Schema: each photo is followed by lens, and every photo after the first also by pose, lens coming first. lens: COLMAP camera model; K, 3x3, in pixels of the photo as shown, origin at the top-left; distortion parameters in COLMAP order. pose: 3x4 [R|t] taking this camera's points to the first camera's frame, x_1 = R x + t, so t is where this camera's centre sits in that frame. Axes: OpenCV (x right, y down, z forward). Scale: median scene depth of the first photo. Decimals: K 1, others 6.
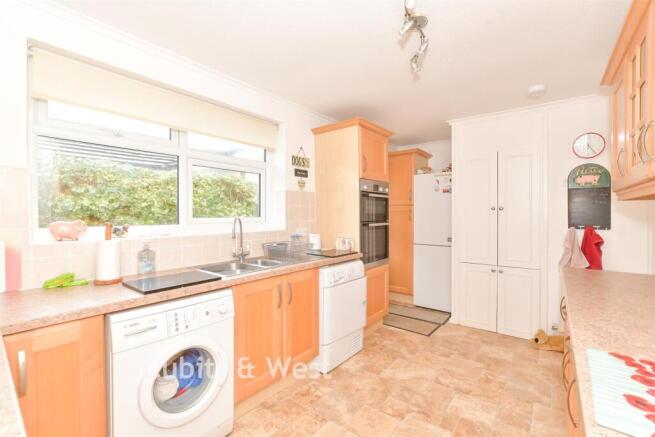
lens RADIAL K [[286.6, 0, 326.8], [0, 286.6, 215.3], [0, 0, 1]] dist [-0.000980, -0.000198]
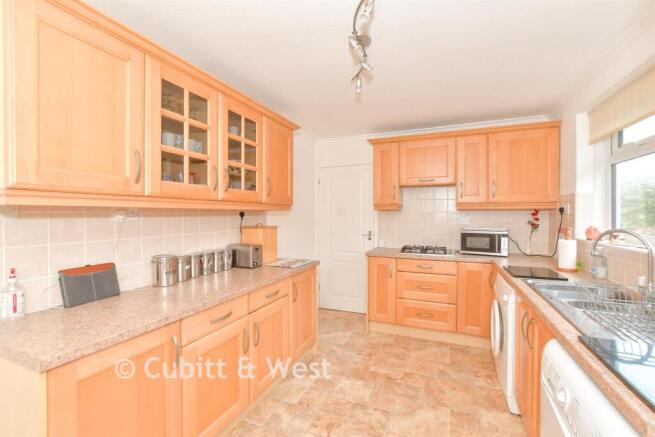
lens RADIAL K [[286.6, 0, 326.8], [0, 286.6, 215.3], [0, 0, 1]] dist [-0.000980, -0.000198]
pose [[-0.963478, -0.000129, -0.267786, 0.957438], [-0.002823, 0.999949, 0.009674, -0.021318], [0.267771, 0.010077, -0.963430, 1.905485]]
